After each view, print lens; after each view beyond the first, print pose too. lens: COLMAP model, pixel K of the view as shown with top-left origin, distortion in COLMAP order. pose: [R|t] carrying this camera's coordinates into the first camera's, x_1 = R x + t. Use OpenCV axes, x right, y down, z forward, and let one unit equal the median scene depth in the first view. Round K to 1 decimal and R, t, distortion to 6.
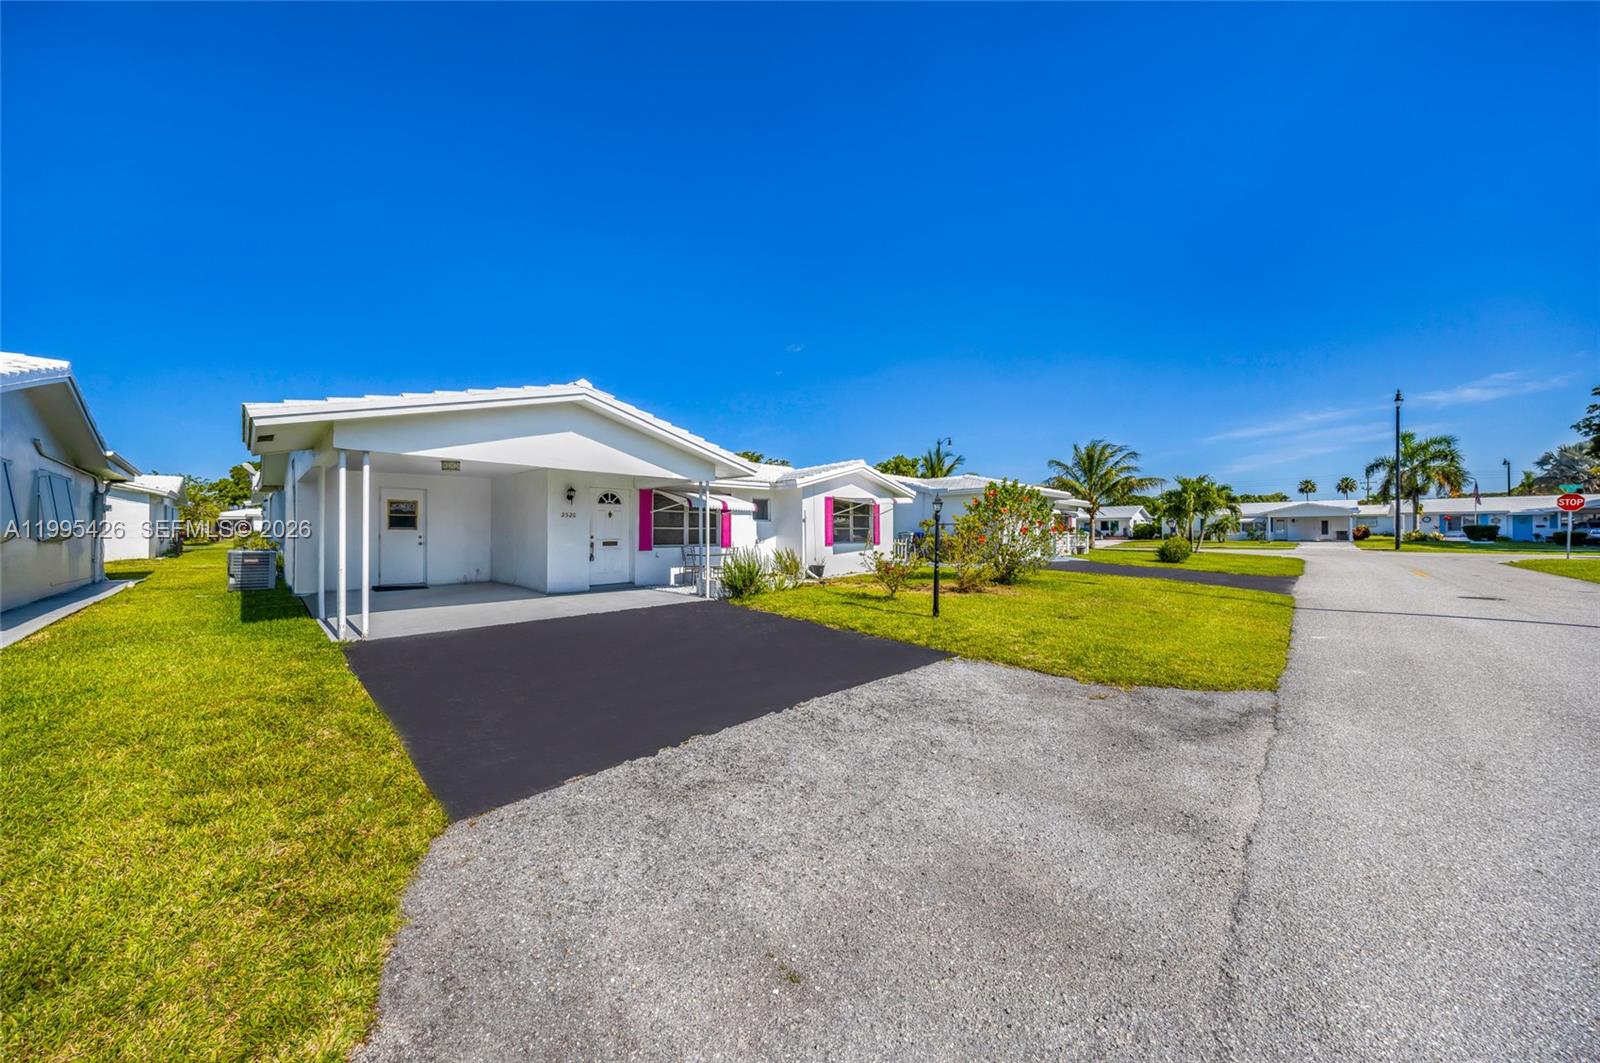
lens RADIAL K [[526.8, 0, 795.0], [0, 526.8, 531.6], [0, 0, 1]] dist [-0.002156, -0.000033]
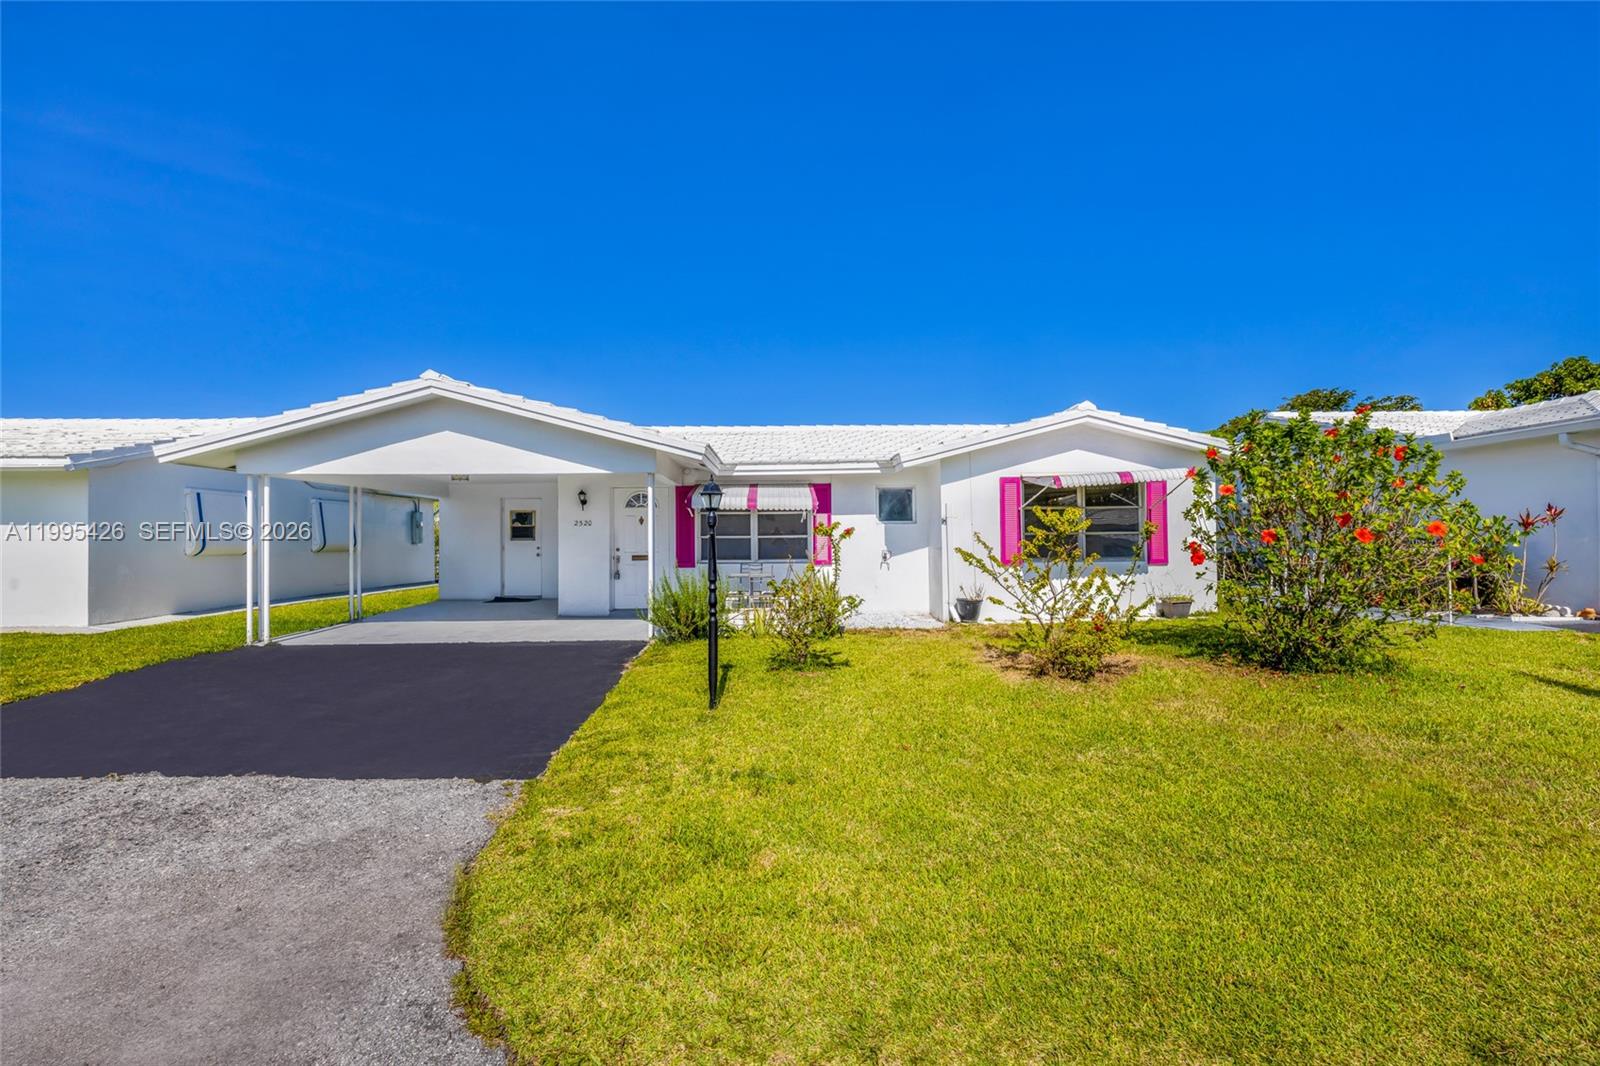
lens RADIAL K [[752.3, 0, 799.5], [0, 752.3, 528.1], [0, 0, 1]] dist [0.005522, 0.000437]
pose [[0.712677, -0.014609, -0.701340, 0.592111], [0.008662, 0.999890, -0.012025, -0.005749], [0.701438, 0.002494, 0.712726, 0.358318]]
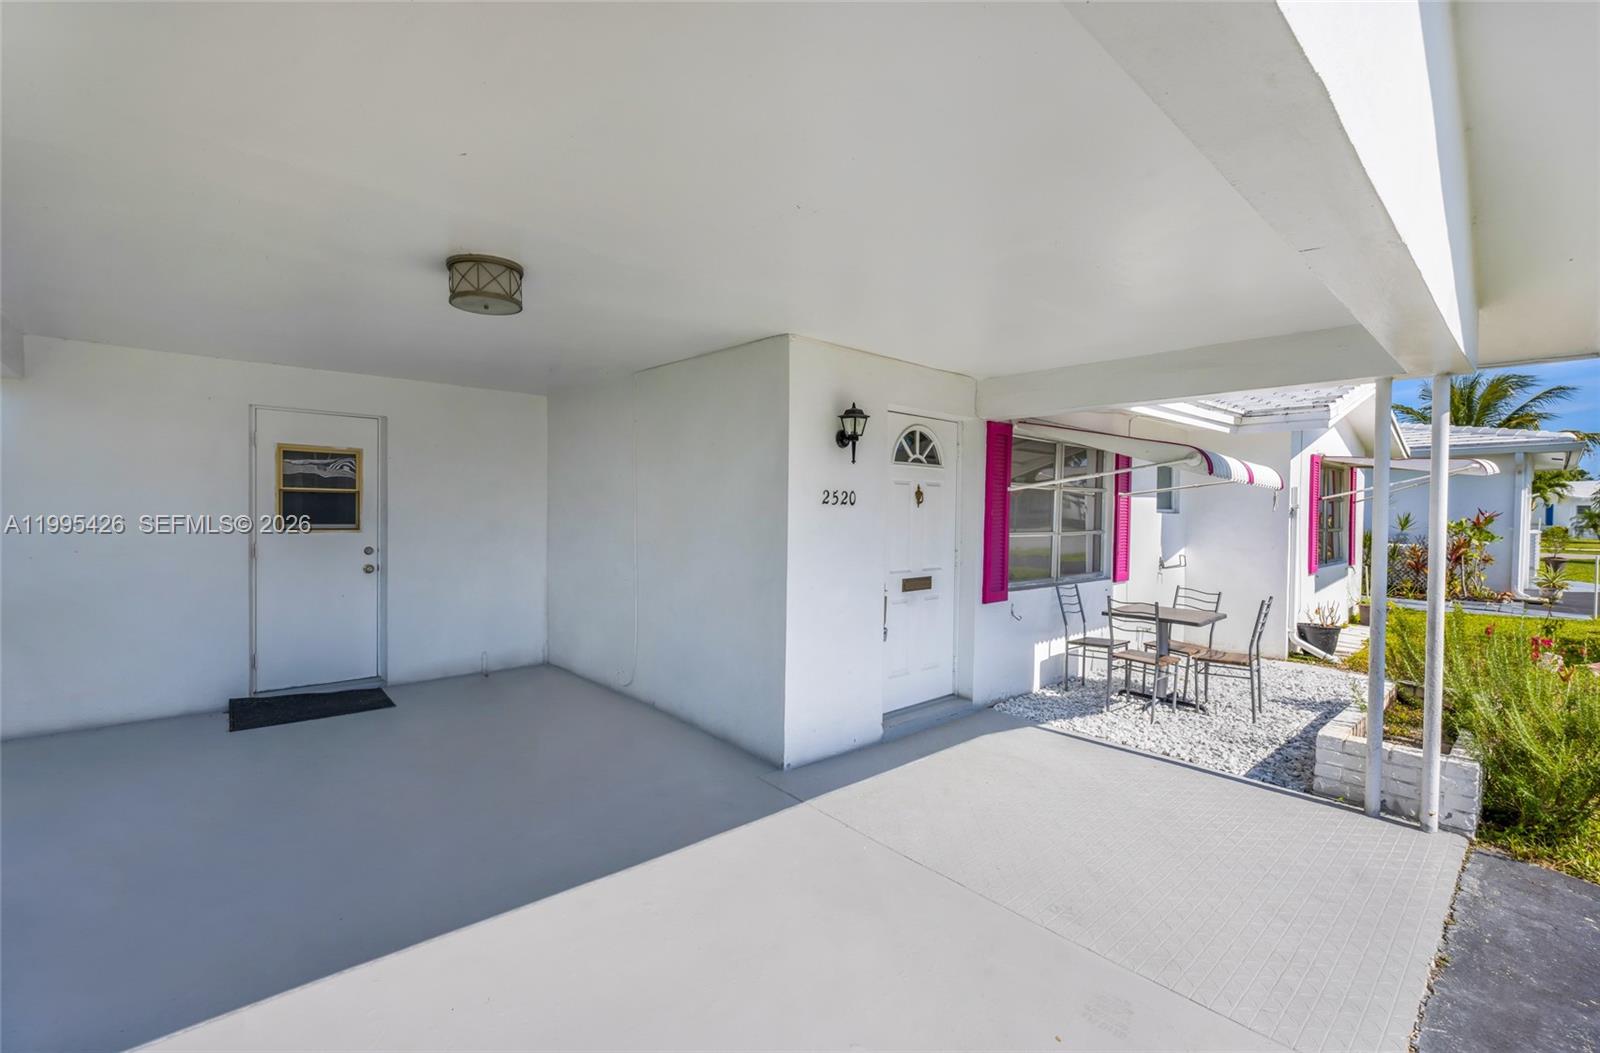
lens RADIAL K [[685.4, 0, 790.6], [0, 685.4, 527.5], [0, 0, 1]] dist [0.001465, 0.000131]
pose [[0.997001, 0.017444, -0.075397, -0.390604], [-0.015426, 0.999509, 0.027267, -0.022843], [0.075836, -0.026022, 0.996781, 0.556373]]
